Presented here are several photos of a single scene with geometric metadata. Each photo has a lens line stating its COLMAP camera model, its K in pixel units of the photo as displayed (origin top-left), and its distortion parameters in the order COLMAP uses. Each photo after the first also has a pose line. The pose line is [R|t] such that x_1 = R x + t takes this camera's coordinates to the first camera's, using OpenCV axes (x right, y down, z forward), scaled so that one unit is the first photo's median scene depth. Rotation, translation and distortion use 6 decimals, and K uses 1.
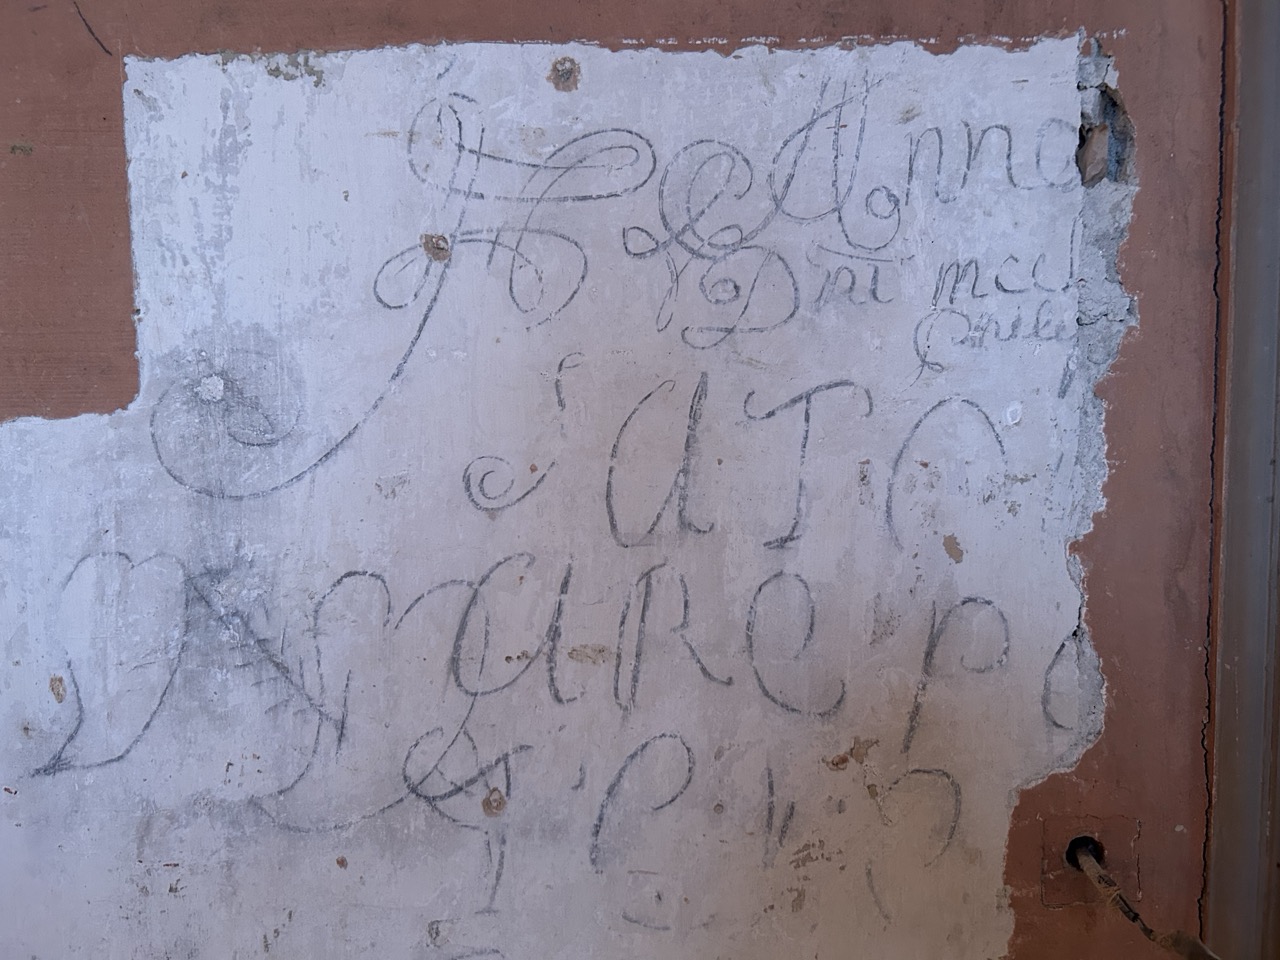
lens RADIAL K [[972.8, 0, 641.5], [0, 972.8, 480.1], [0, 0, 1]] dist [0.052775, -0.059025]
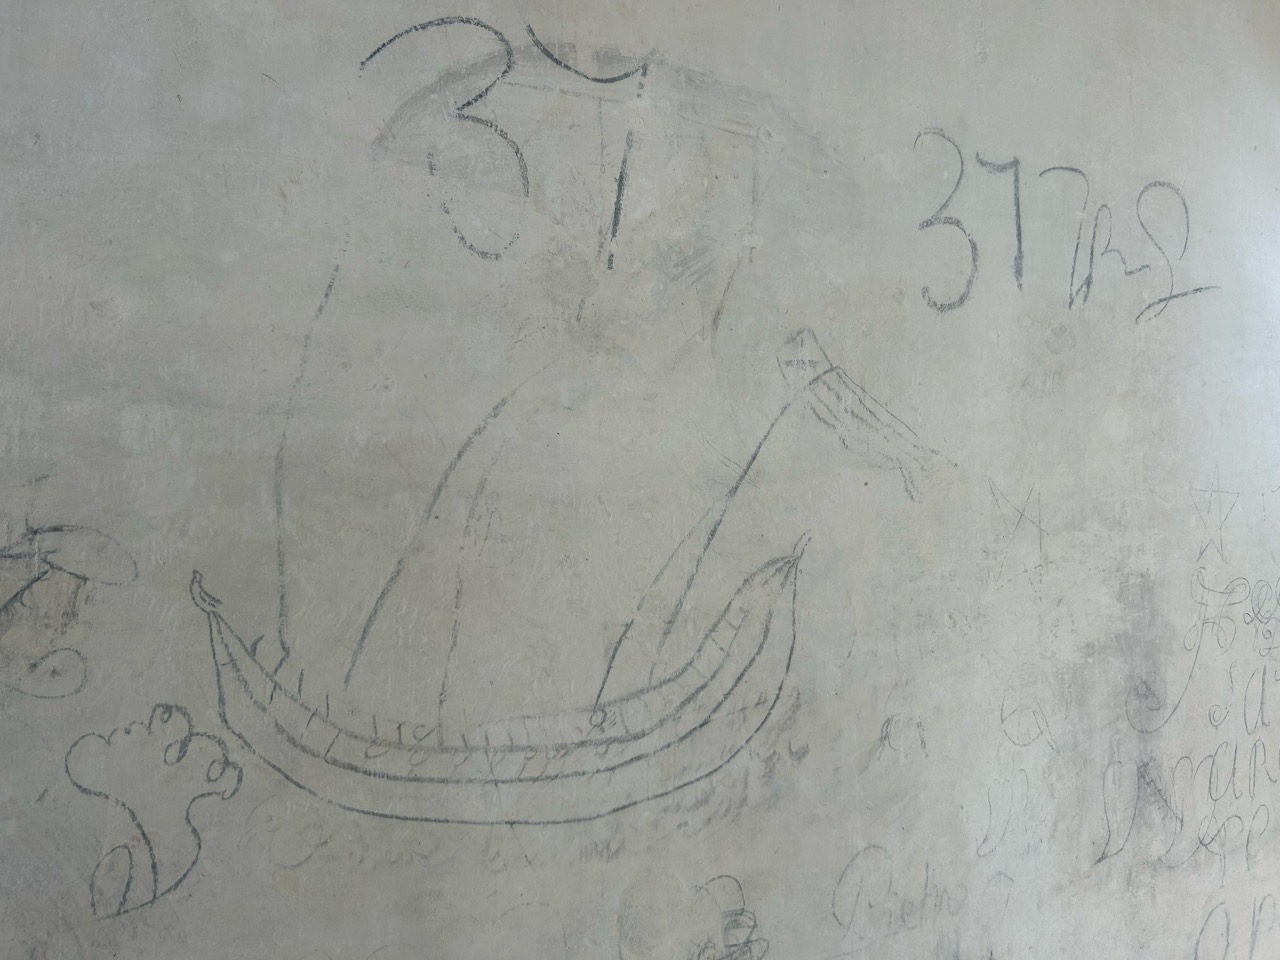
lens RADIAL K [[972.8, 0, 640.5], [0, 972.8, 480.2], [0, 0, 1]] dist [0.052775, -0.059025]
pose [[0.892217, -0.004176, 0.451587, -2.672171], [0.043728, 0.996057, -0.077184, -0.479678], [-0.449484, 0.088612, 0.888882, -0.678967]]
